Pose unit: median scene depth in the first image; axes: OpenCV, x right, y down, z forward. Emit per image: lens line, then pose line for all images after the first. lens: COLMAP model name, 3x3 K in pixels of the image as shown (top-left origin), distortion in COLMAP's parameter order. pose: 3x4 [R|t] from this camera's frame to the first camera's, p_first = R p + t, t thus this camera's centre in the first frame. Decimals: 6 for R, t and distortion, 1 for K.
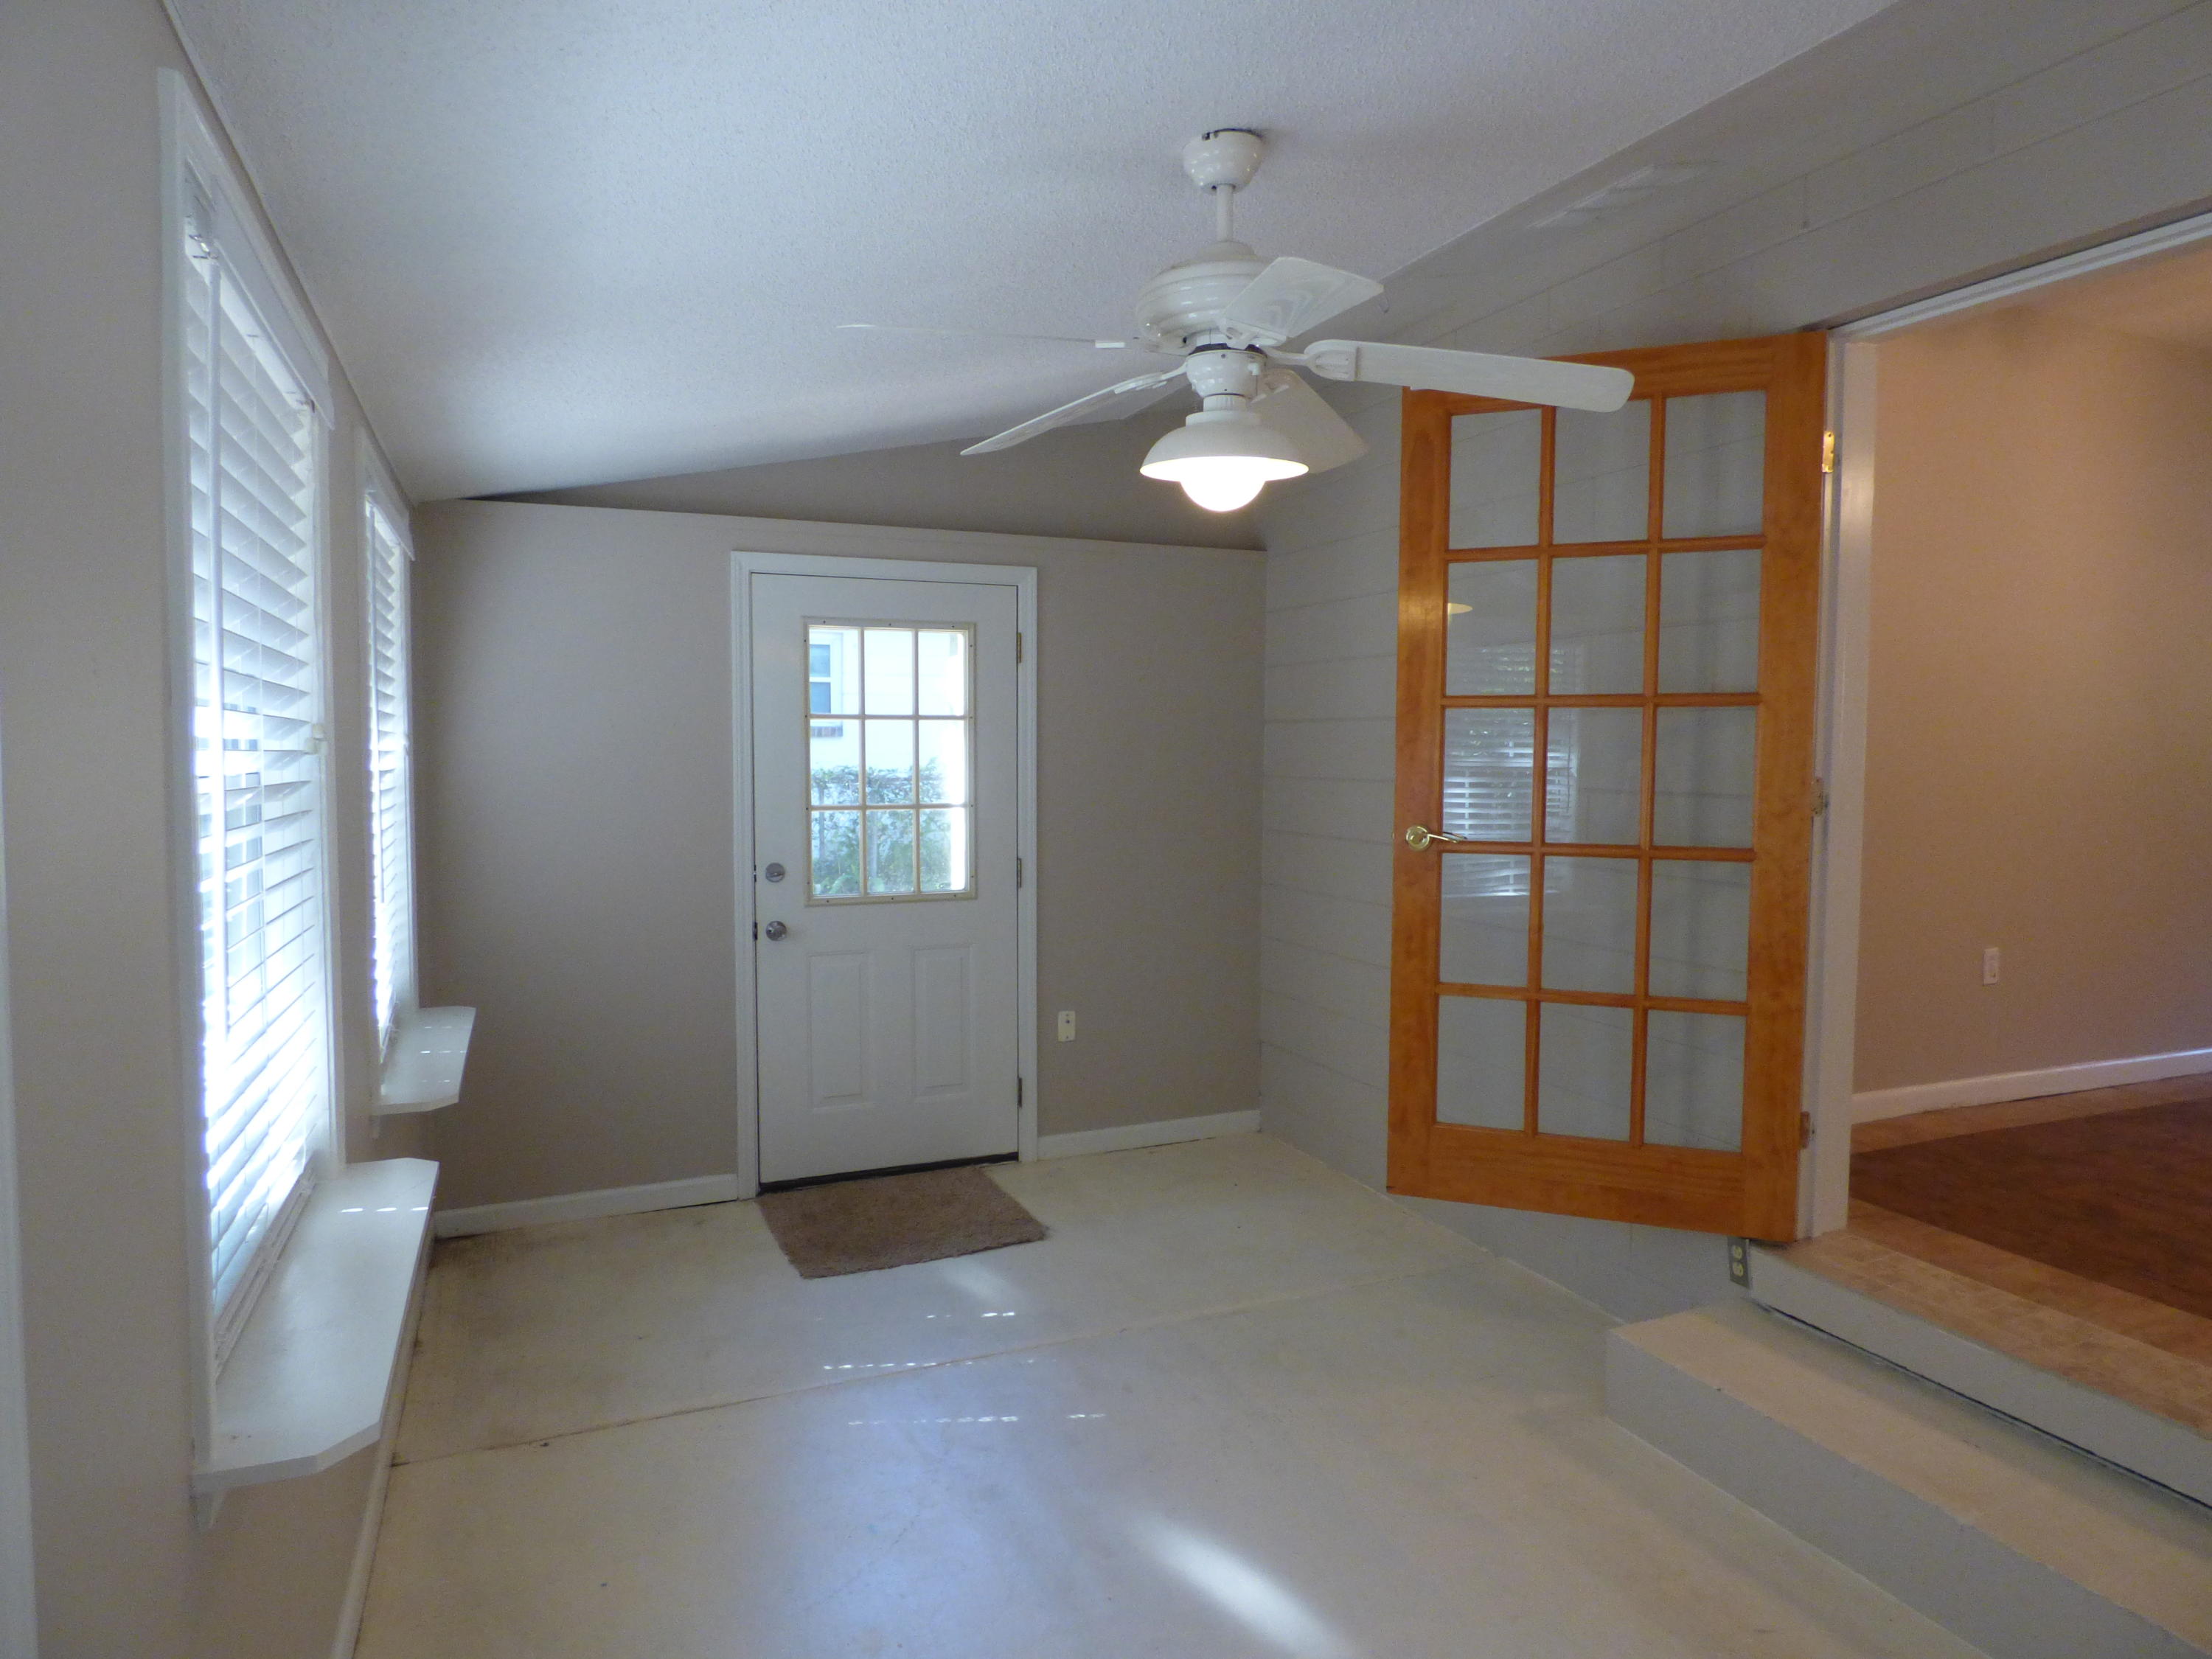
lens RADIAL K [[1368.4, 0, 1122.1], [0, 1368.4, 829.0], [0, 0, 1]] dist [0.002095, 0.000982]
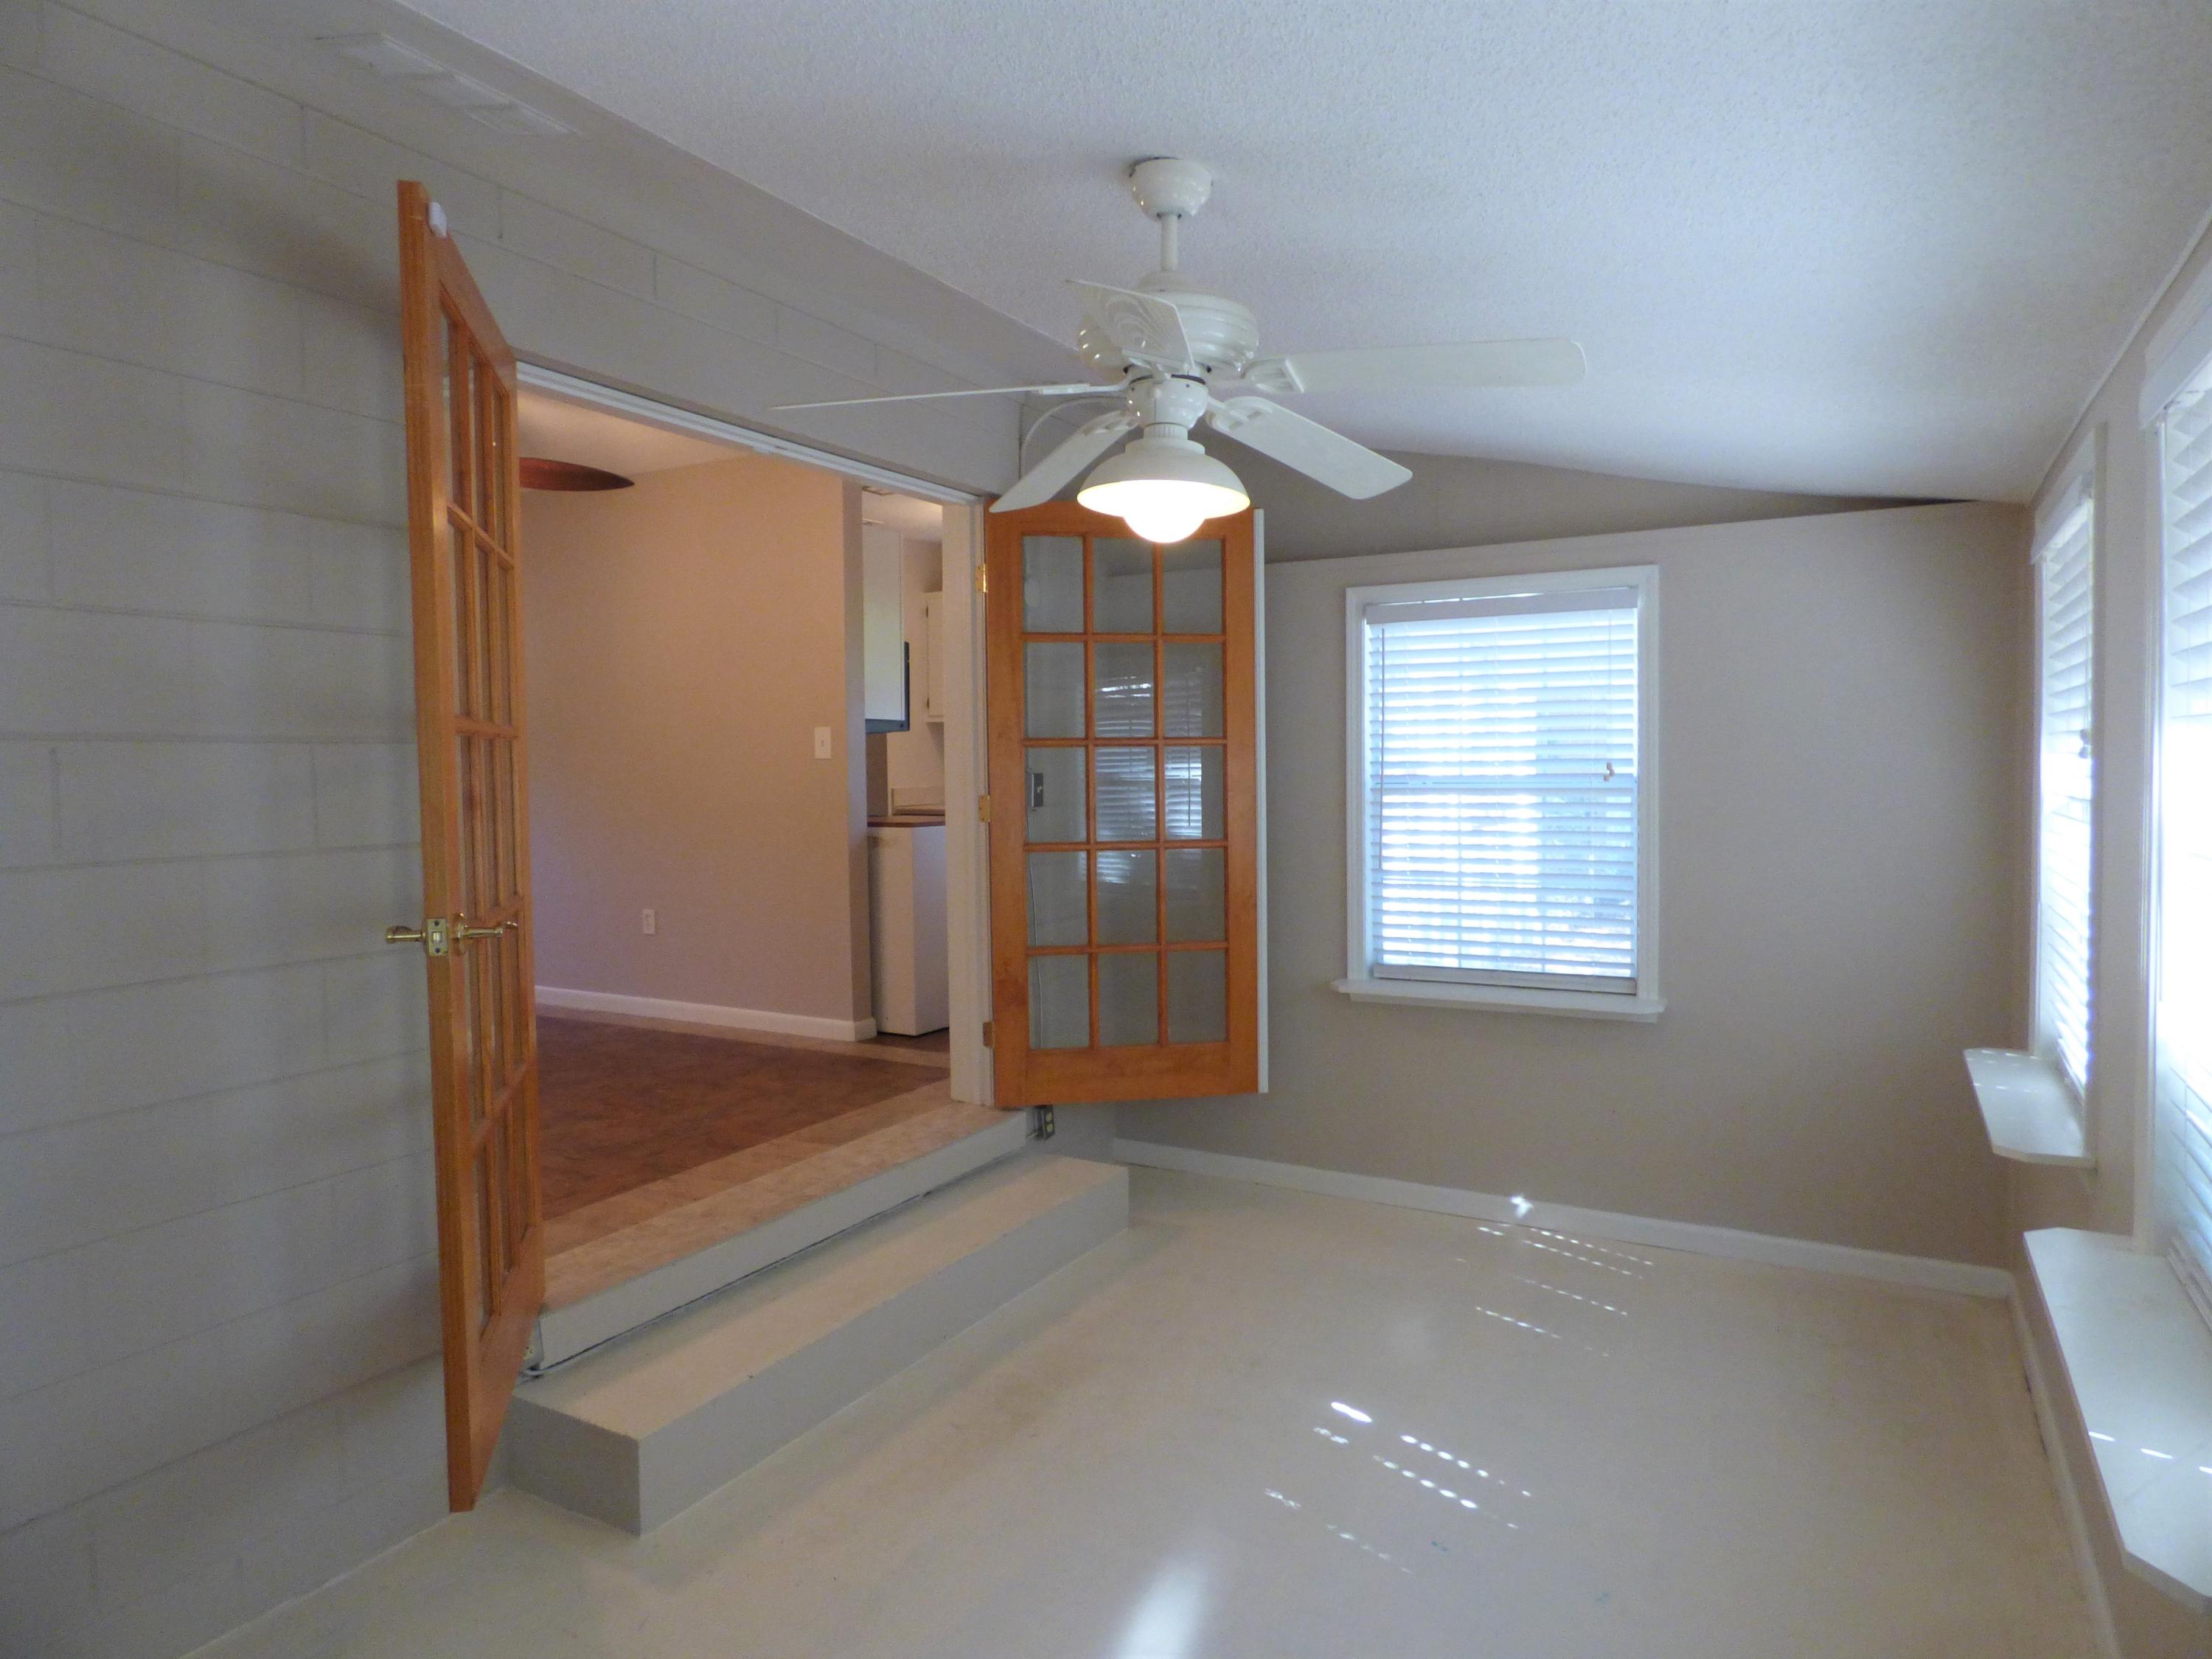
lens RADIAL K [[1368.4, 0, 1115.6], [0, 1368.4, 826.6], [0, 0, 1]] dist [0.002095, 0.000982]
pose [[-0.607046, -0.032344, 0.794008, -0.585241], [0.058869, 0.994595, 0.085523, -0.096763], [-0.792483, 0.098659, -0.601861, 1.392648]]
